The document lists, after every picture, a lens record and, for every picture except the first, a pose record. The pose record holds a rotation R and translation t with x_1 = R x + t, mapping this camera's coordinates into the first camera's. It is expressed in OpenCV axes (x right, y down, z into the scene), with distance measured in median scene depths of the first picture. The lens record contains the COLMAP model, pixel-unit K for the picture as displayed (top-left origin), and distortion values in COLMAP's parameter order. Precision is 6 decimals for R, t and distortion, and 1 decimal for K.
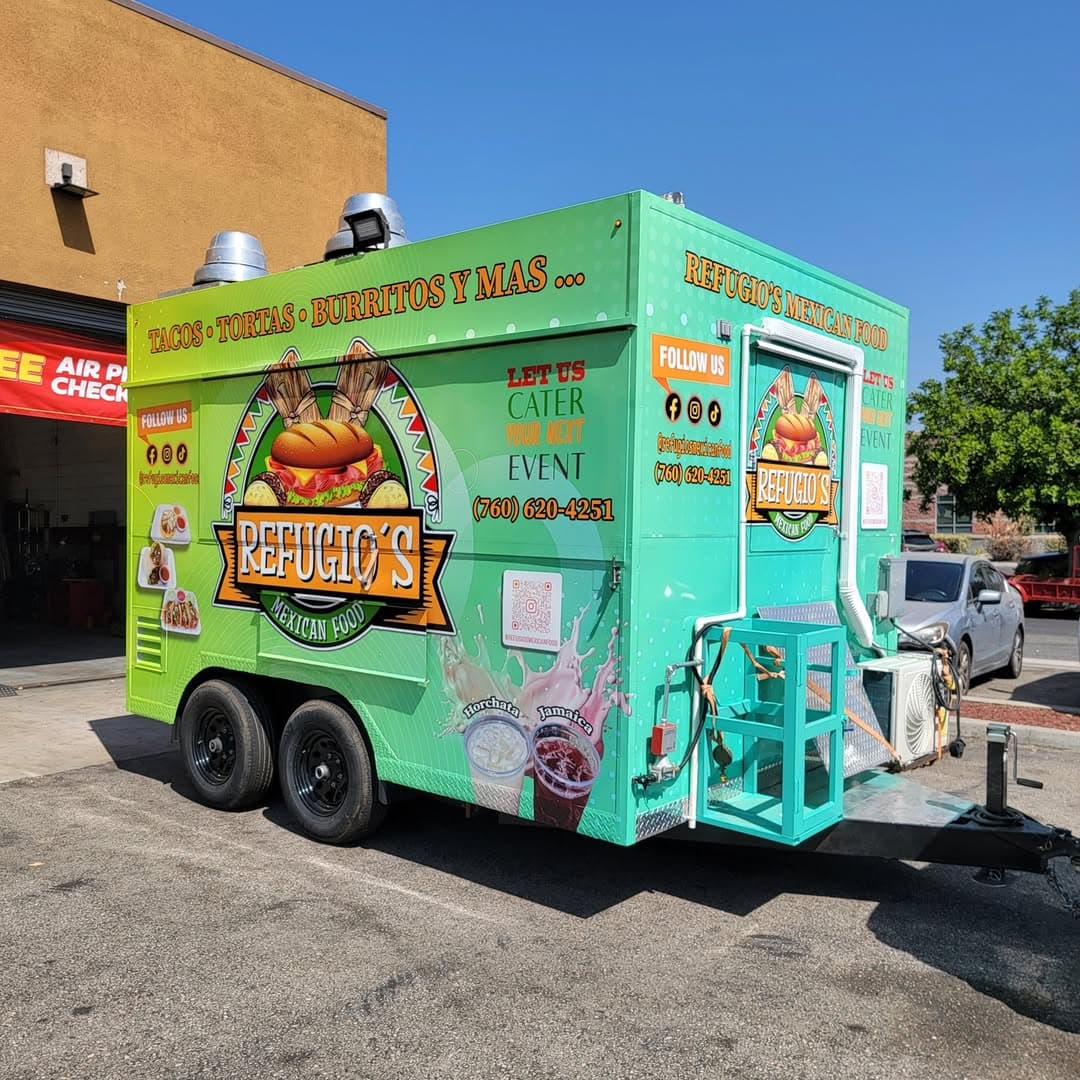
lens RADIAL K [[1016.2, 0, 546.1], [0, 1016.2, 543.0], [0, 0, 1]] dist [0.036371, 0.000000]
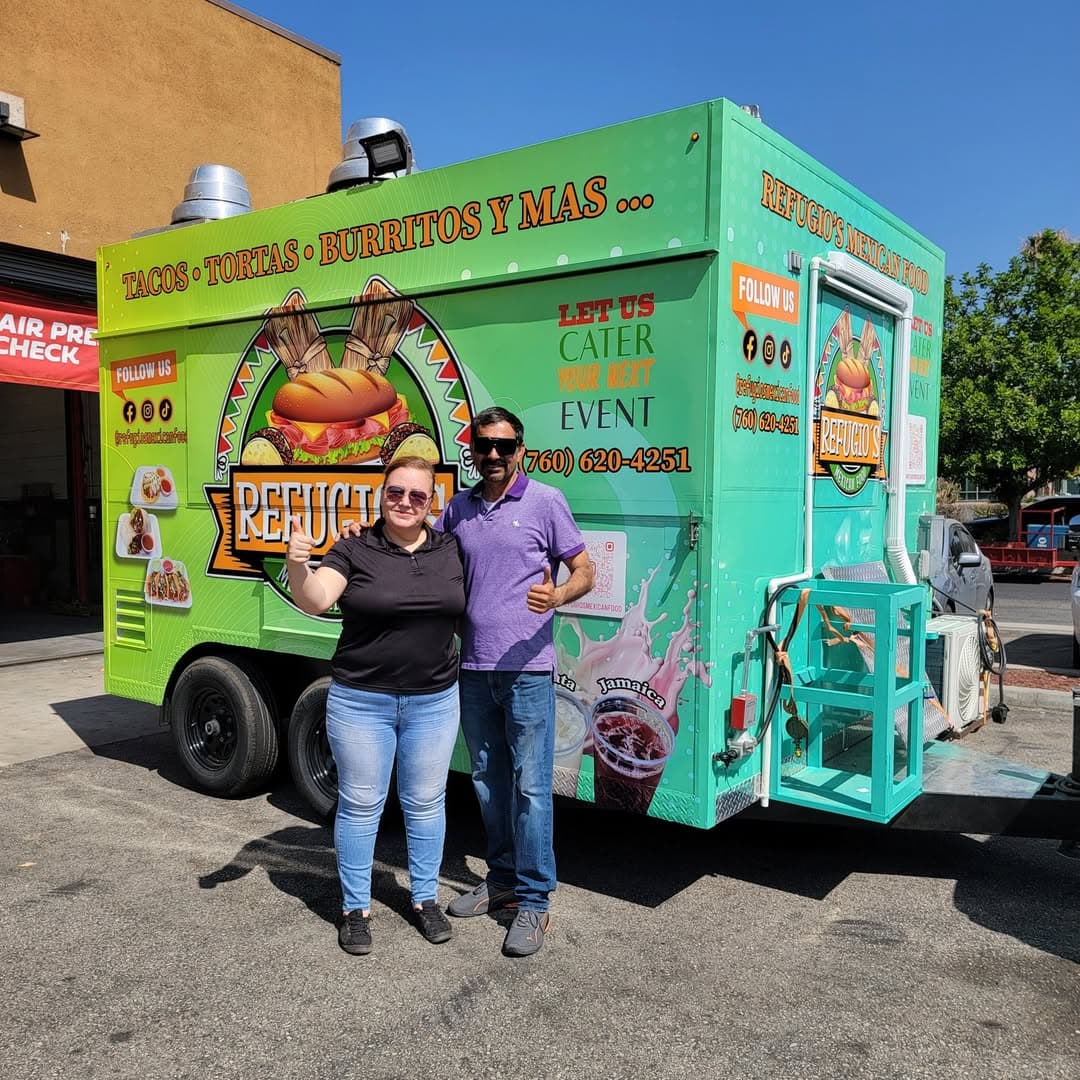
lens RADIAL K [[1016.2, 0, 533.9], [0, 1016.2, 543.0], [0, 0, 1]] dist [0.036371, 0.000000]
pose [[0.998371, -0.012604, 0.055639, -0.103854], [0.011108, 0.999571, 0.027109, 0.013017], [-0.055957, -0.026447, 0.998083, 0.089668]]
